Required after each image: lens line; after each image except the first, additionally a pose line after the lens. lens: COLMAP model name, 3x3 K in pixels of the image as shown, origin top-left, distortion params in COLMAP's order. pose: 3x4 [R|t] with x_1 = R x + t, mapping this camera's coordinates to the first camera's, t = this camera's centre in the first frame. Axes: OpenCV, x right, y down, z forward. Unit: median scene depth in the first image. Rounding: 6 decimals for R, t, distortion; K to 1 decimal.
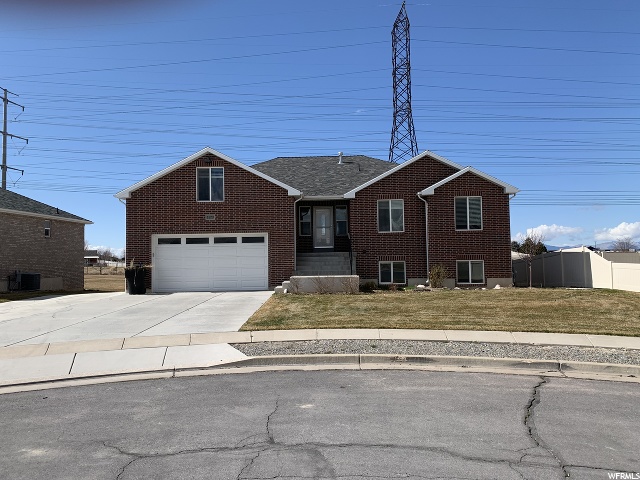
lens RADIAL K [[488.5, 0, 320.0], [0, 488.5, 240.0], [0, 0, 1]] dist [0.006620, -0.012128]
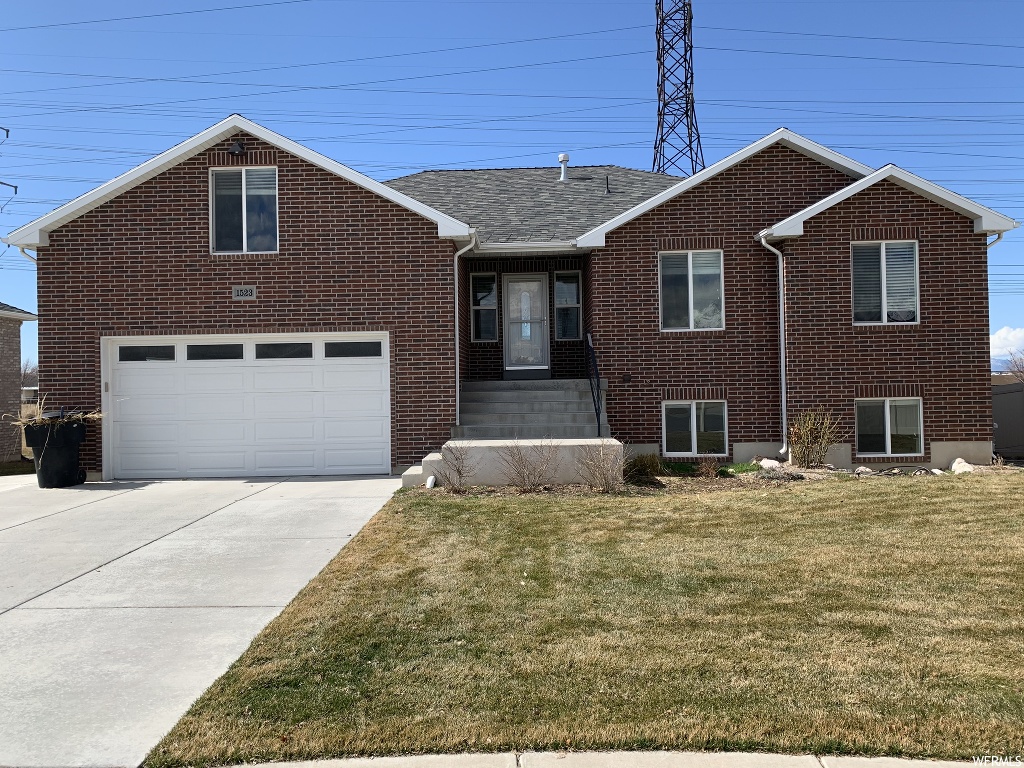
lens RADIAL K [[781.7, 0, 512.0], [0, 781.7, 384.0], [0, 0, 1]] dist [0.006620, -0.012128]
pose [[0.999990, -0.002673, -0.003514, -0.003841], [0.002790, 0.999436, 0.033477, 0.006833], [0.003422, -0.033487, 0.999433, 0.350579]]
